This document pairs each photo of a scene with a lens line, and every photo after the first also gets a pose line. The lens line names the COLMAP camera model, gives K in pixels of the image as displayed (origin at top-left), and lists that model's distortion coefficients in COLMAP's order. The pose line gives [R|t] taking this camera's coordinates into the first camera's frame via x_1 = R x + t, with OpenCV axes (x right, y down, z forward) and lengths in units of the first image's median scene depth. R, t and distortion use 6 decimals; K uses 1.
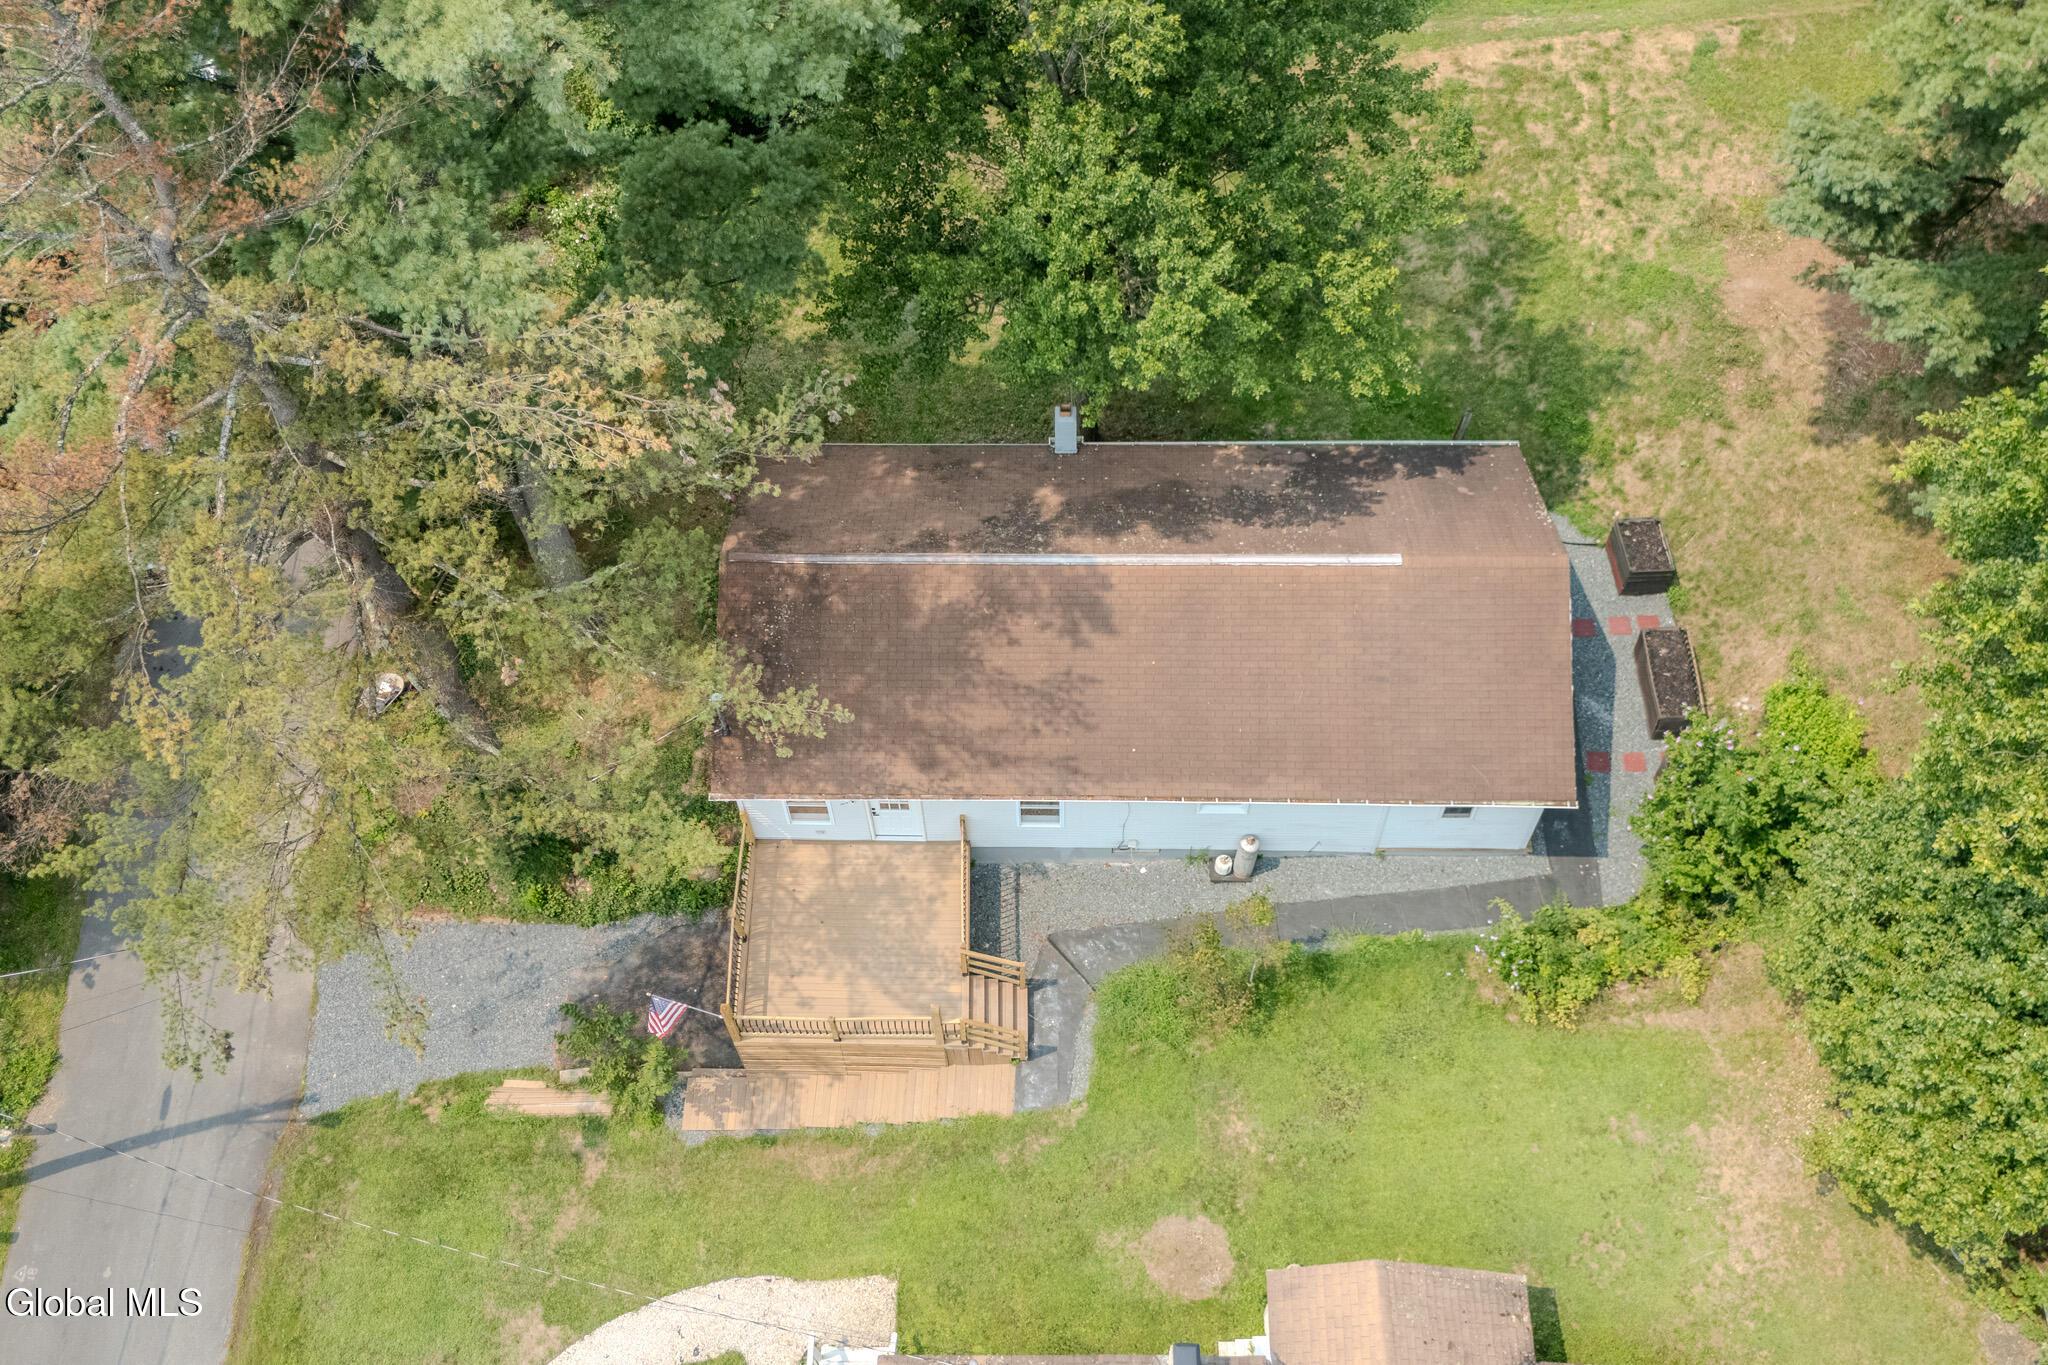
lens RADIAL K [[1787.0, 0, 1028.6], [0, 1787.0, 691.5], [0, 0, 1]] dist [0.085829, -0.107538]
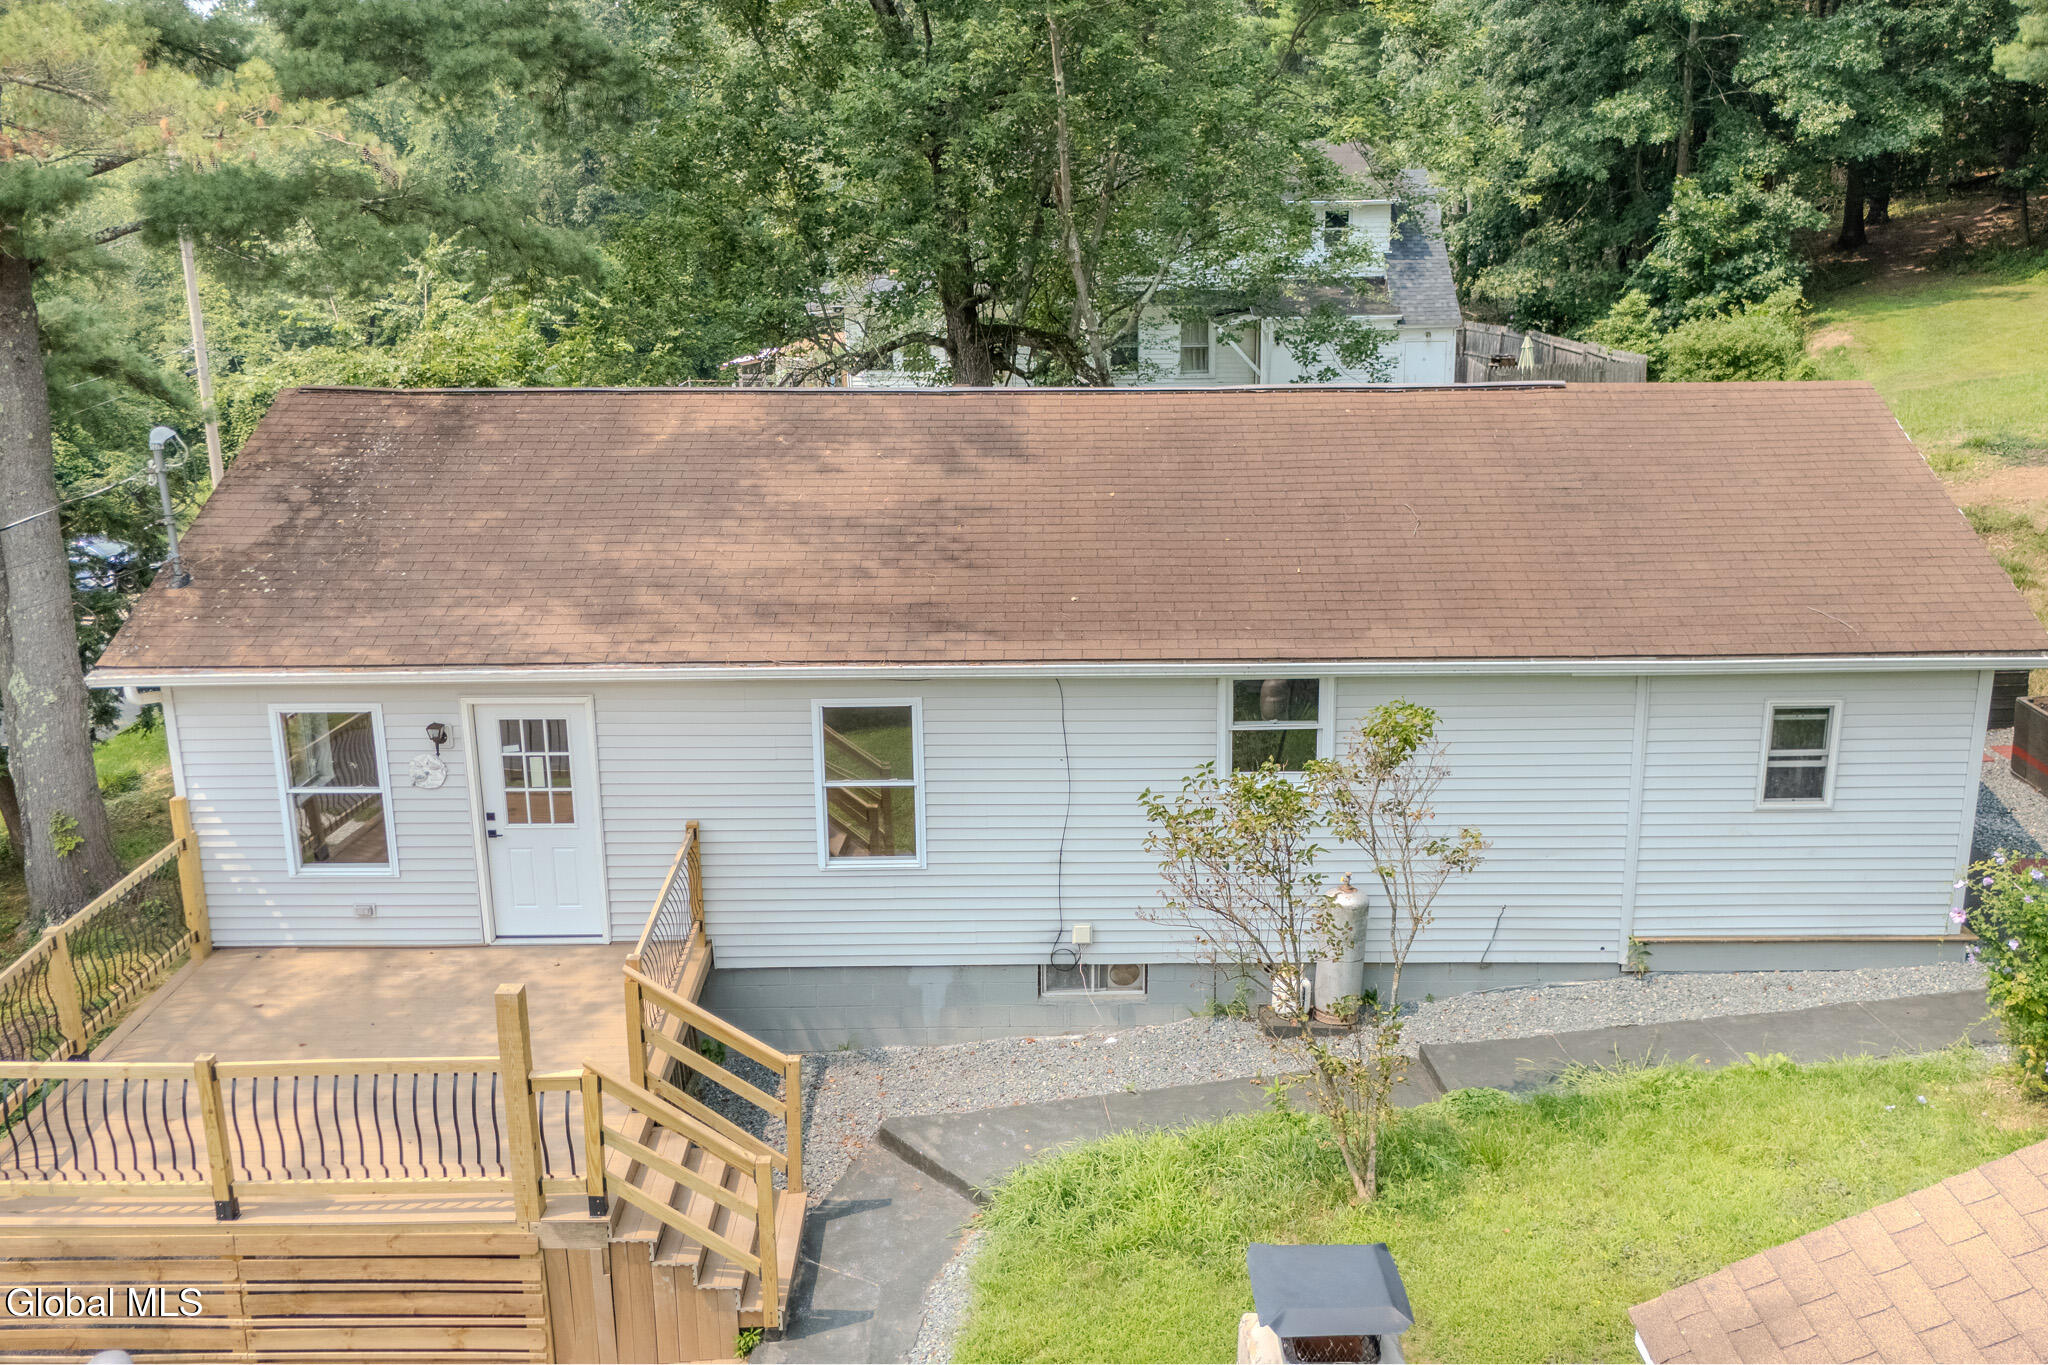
lens RADIAL K [[1787.0, 0, 1088.0], [0, 1787.0, 683.9], [0, 0, 1]] dist [0.085829, -0.107538]
pose [[0.999292, 0.005087, 0.037279, 0.036419], [0.021241, 0.741546, -0.670566, 0.284382], [-0.031055, 0.670883, 0.740913, 0.534182]]
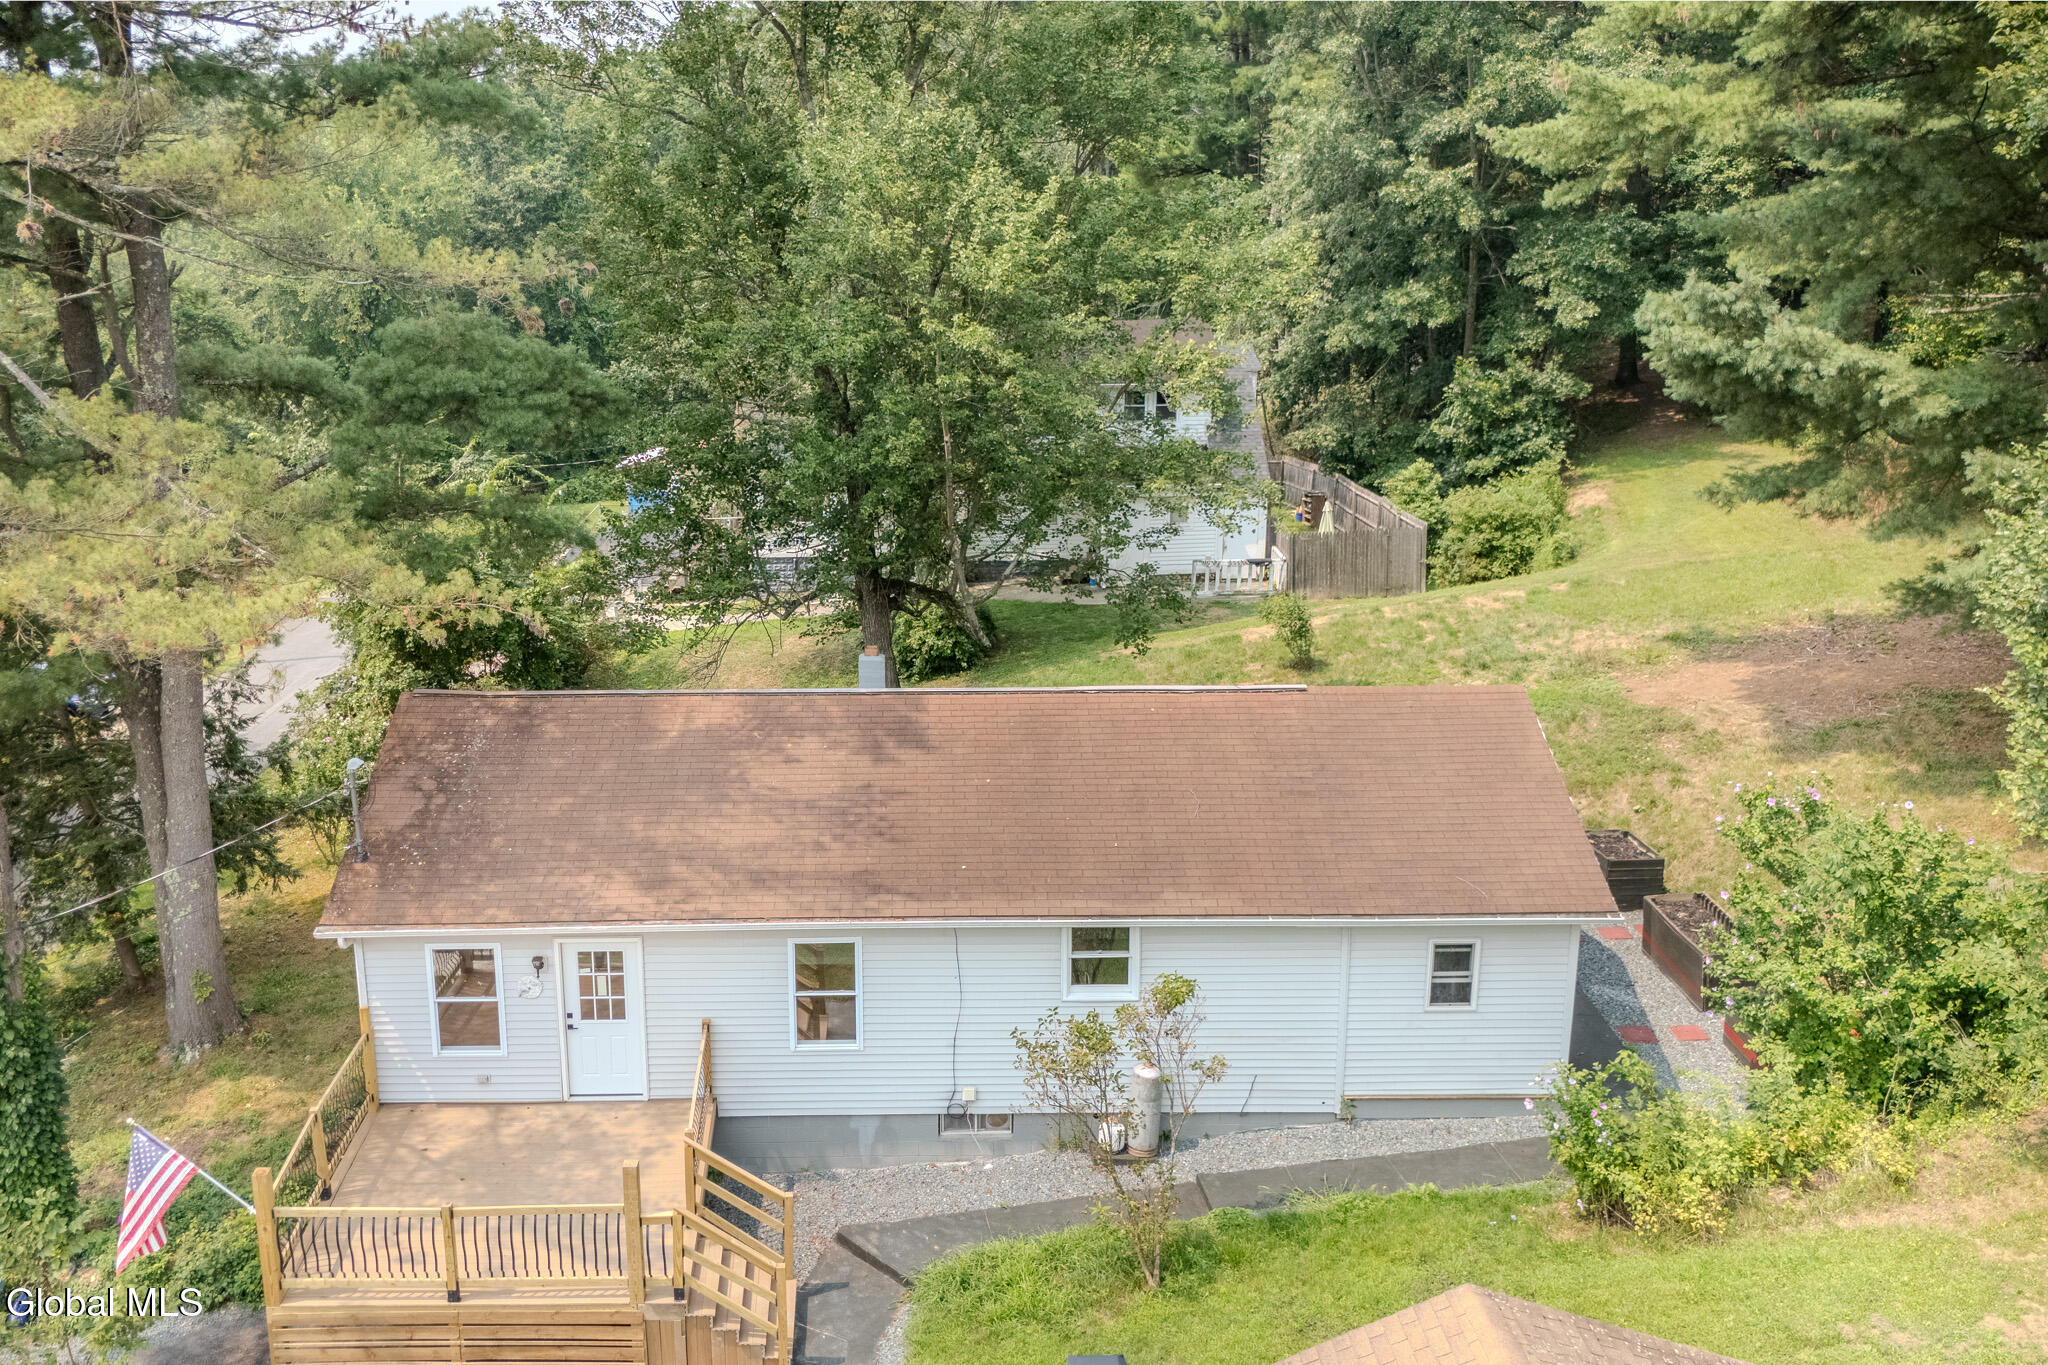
lens RADIAL K [[1787.0, 0, 947.0], [0, 1787.0, 677.7], [0, 0, 1]] dist [0.085829, -0.107538]
pose [[0.999090, 0.006440, 0.042170, 0.018649], [0.023762, 0.736970, -0.675508, 0.349662], [-0.035428, 0.675895, 0.736146, 0.355621]]
